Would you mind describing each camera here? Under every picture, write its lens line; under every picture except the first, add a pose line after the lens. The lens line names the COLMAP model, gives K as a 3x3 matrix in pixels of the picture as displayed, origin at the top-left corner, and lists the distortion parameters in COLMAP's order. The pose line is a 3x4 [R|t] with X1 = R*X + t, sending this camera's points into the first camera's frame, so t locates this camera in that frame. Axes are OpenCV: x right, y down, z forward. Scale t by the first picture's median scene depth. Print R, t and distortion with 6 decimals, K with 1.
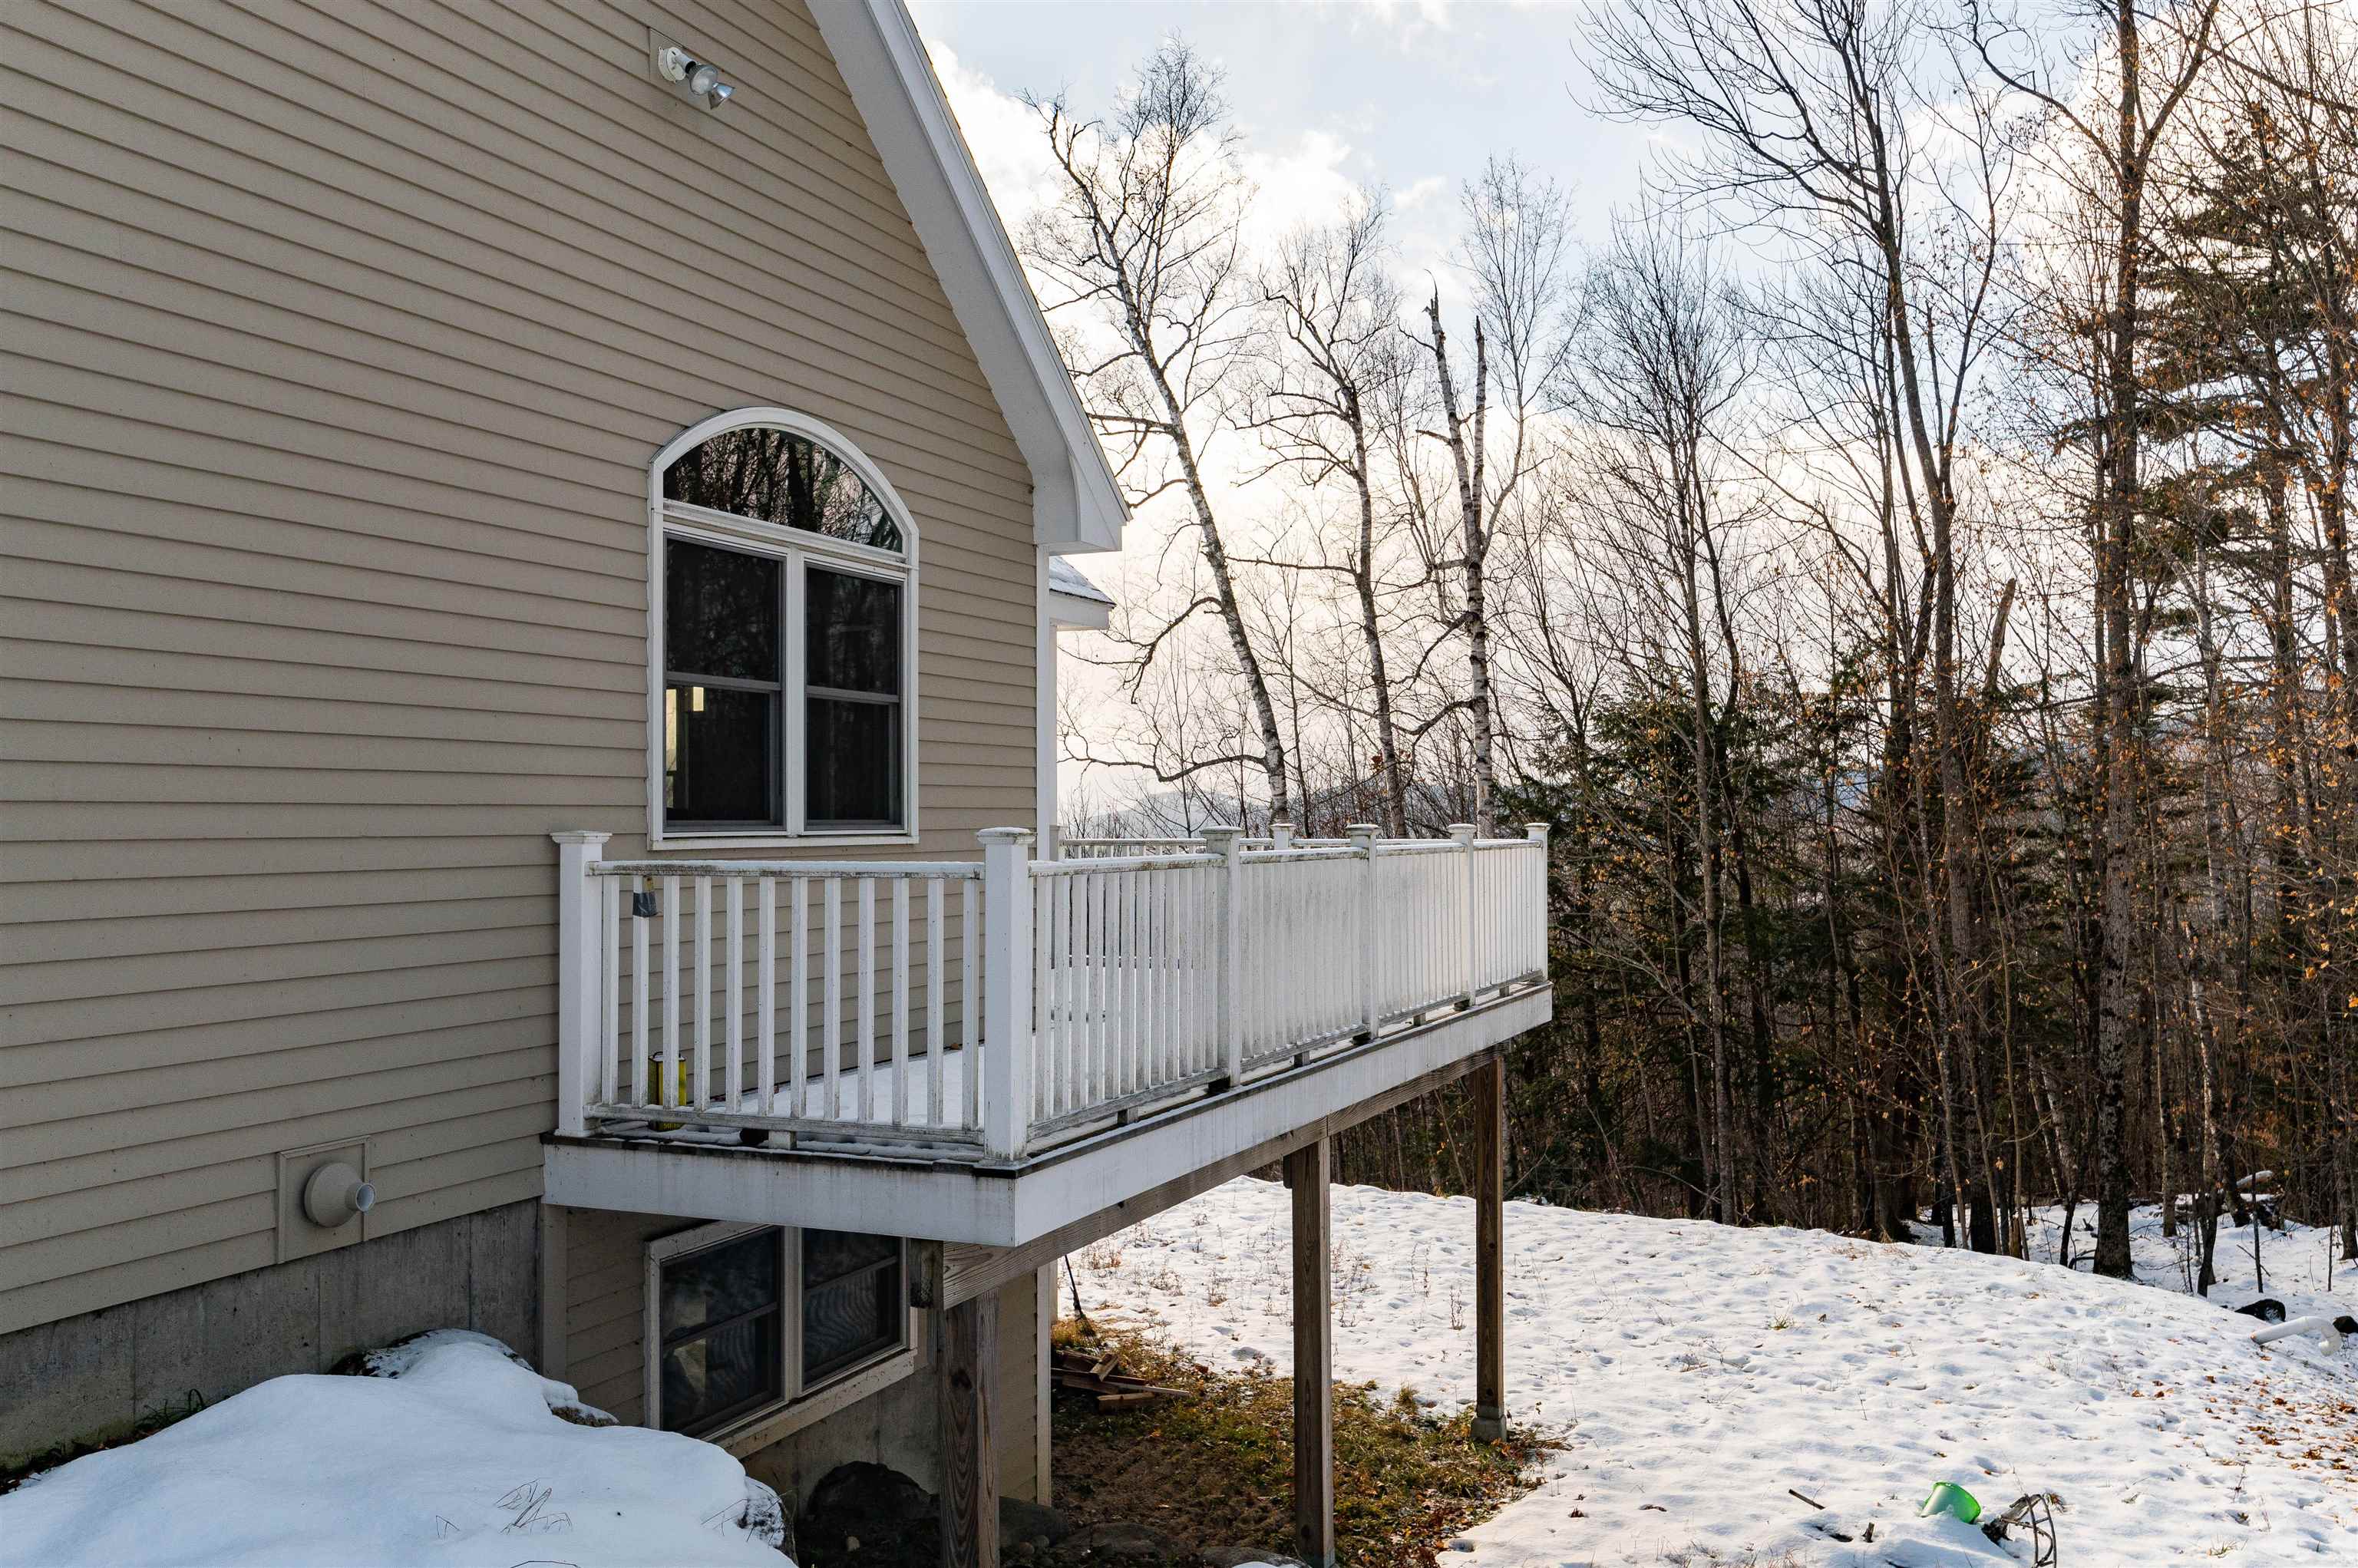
lens RADIAL K [[2079.2, 0, 1180.3], [0, 2079.2, 790.8], [0, 0, 1]] dist [-0.042265, 0.004077]
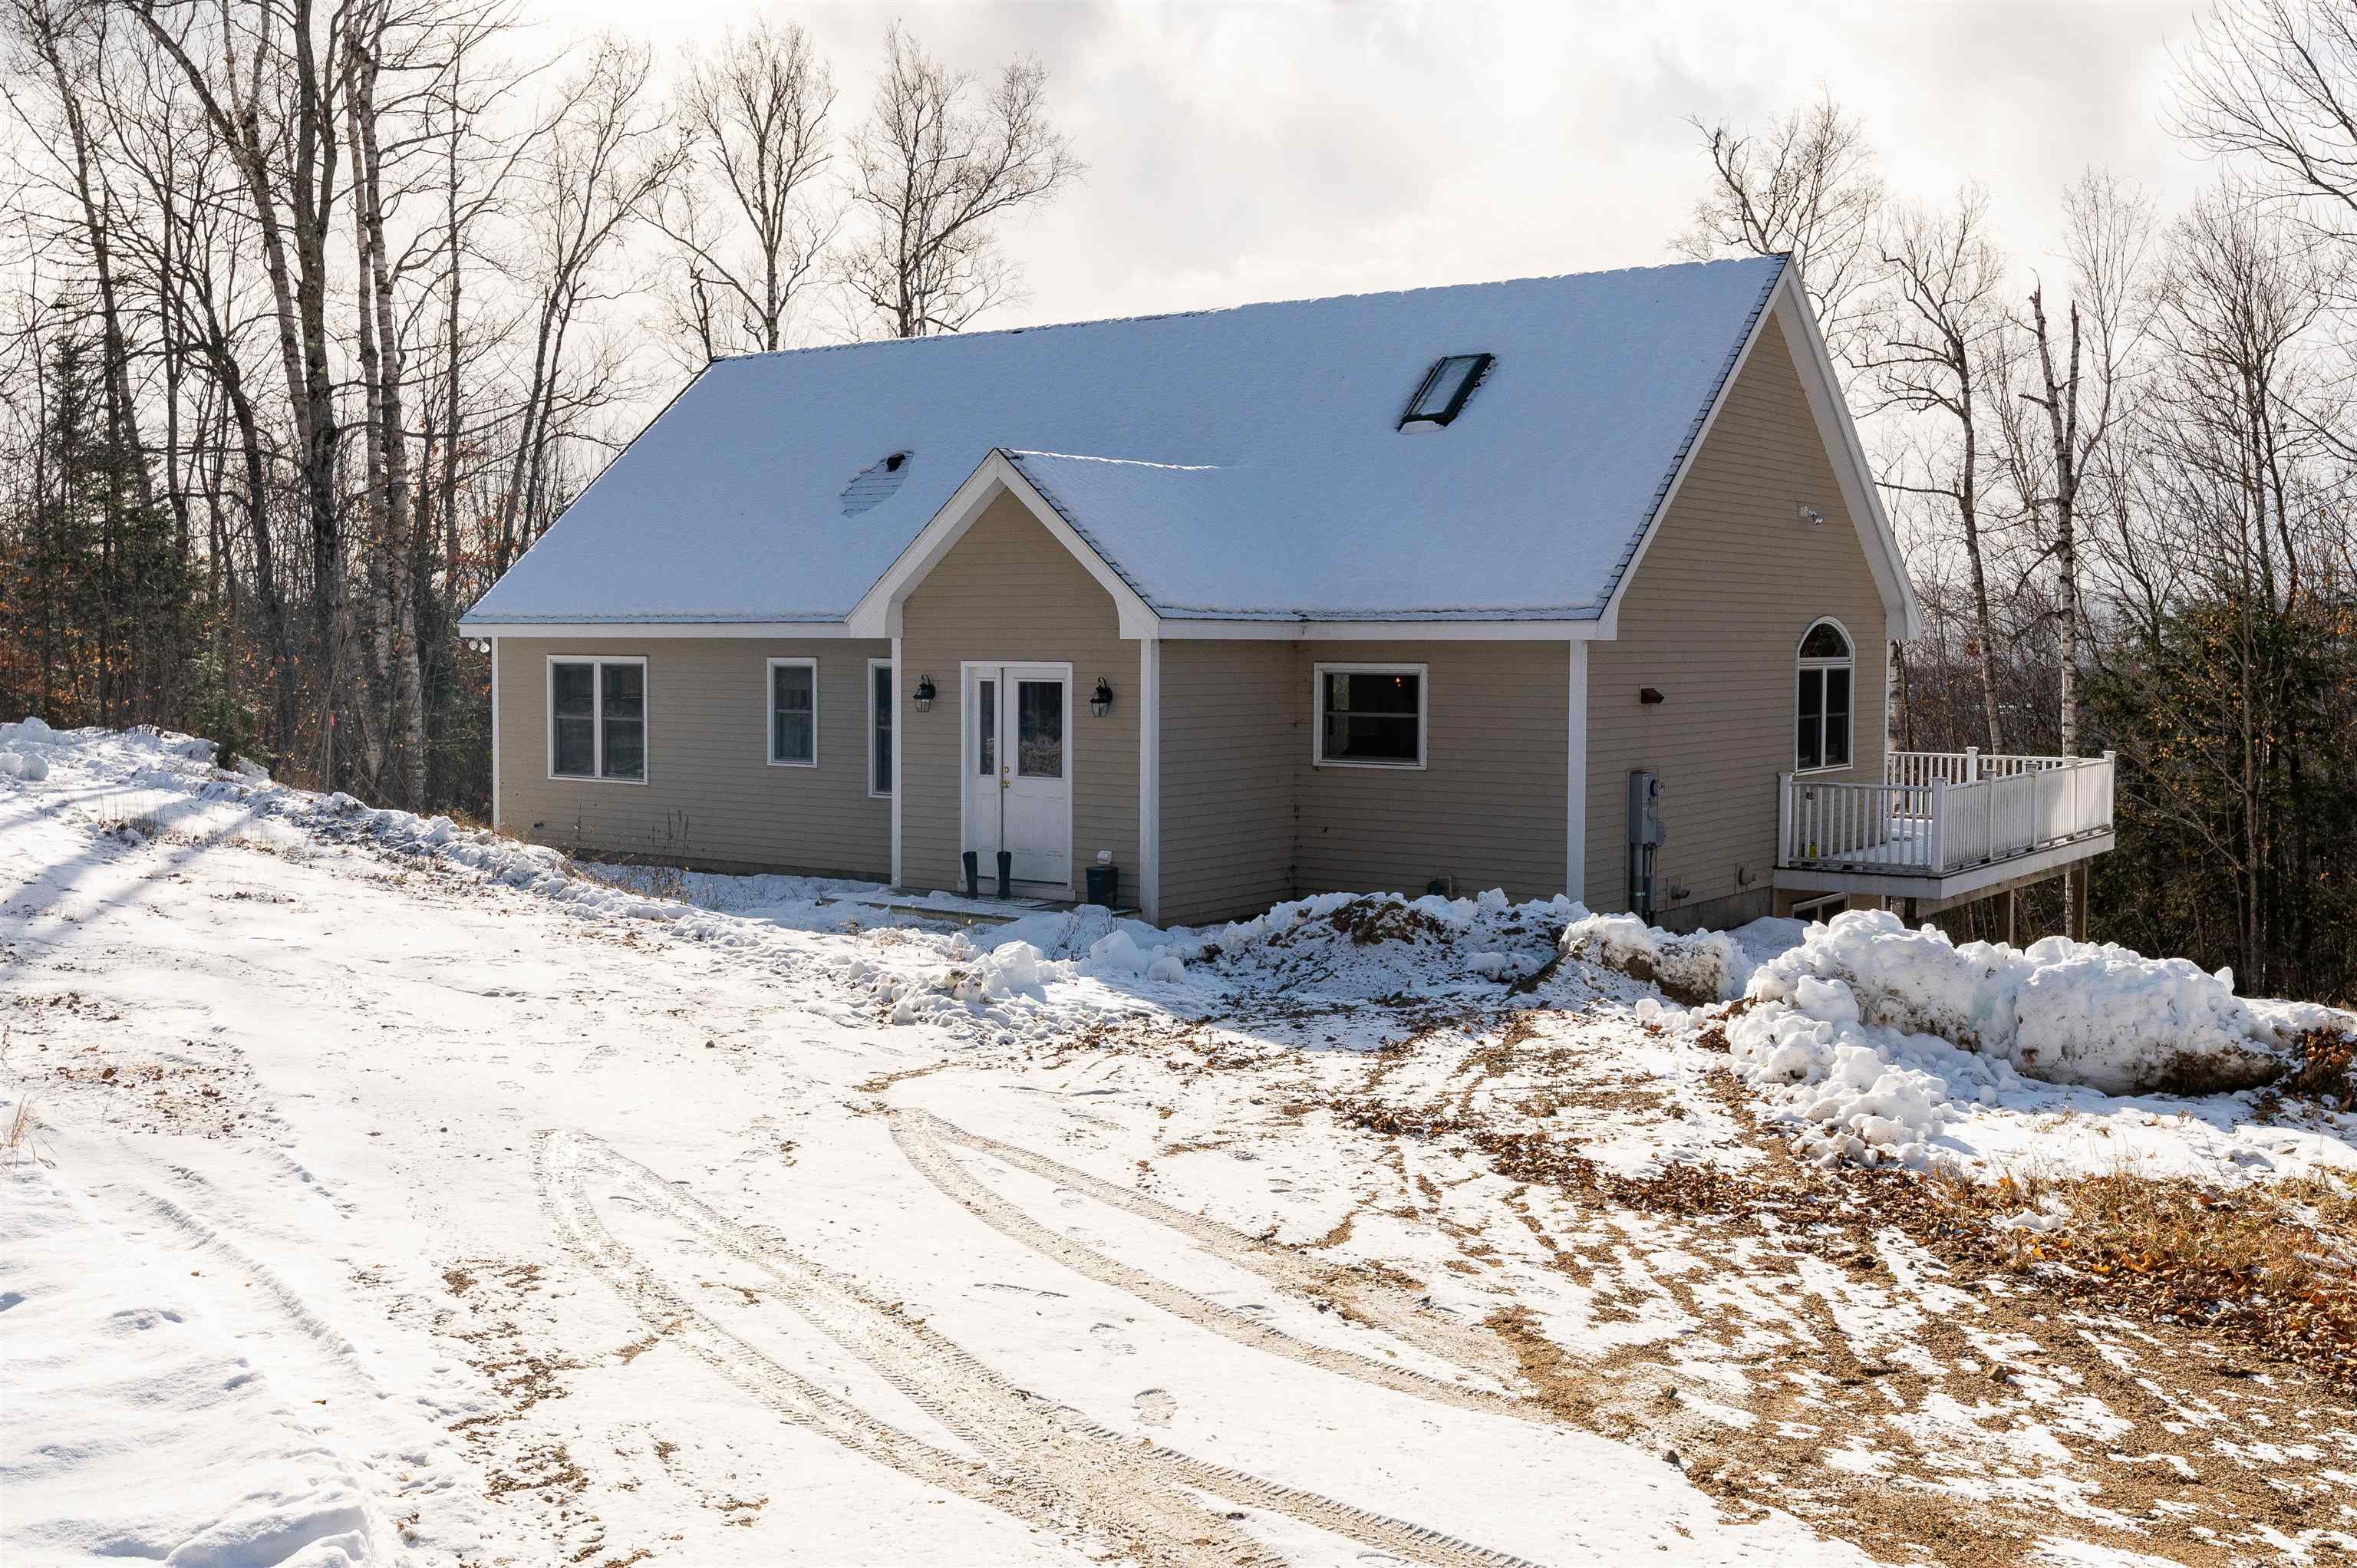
lens RADIAL K [[2078.2, 0, 1181.0], [0, 2078.2, 771.8], [0, 0, 1]] dist [-0.042265, 0.004077]
pose [[0.967640, 0.020537, -0.251497, -0.058366], [-0.003665, 0.997721, 0.067372, -0.028513], [0.252307, -0.064270, 0.965510, -0.344114]]
